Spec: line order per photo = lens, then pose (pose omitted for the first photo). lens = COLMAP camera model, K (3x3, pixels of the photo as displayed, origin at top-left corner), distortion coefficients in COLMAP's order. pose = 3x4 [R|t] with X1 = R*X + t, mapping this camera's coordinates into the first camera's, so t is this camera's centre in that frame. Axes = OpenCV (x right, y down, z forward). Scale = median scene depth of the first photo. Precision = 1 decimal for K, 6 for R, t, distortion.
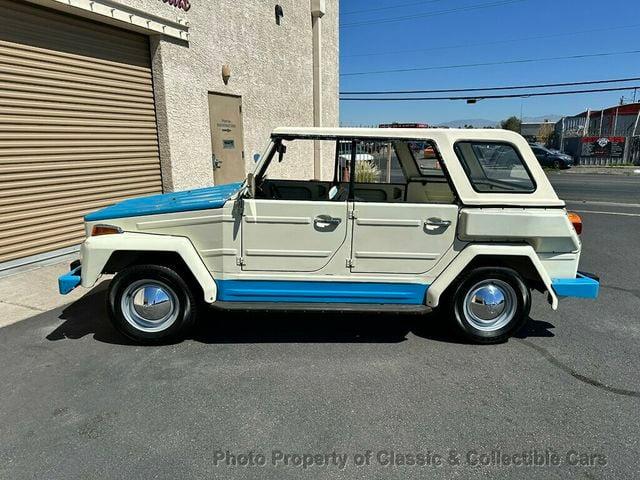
lens RADIAL K [[451.8, 0, 325.4], [0, 451.8, 237.2], [0, 0, 1]] dist [0.025525, -0.021017]
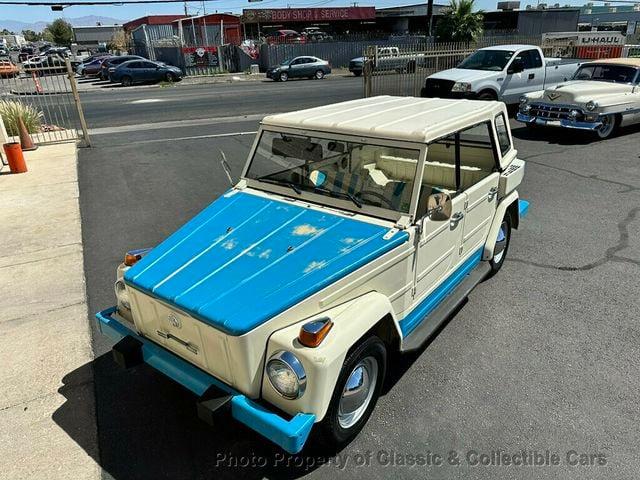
lens RADIAL K [[451.8, 0, 315.7], [0, 451.8, 235.7], [0, 0, 1]] dist [0.025525, -0.021017]
pose [[0.644476, -0.332127, 0.688725, -0.102154], [0.194459, 0.942314, 0.272451, -0.038264], [-0.739484, -0.041659, 0.671884, 0.052924]]
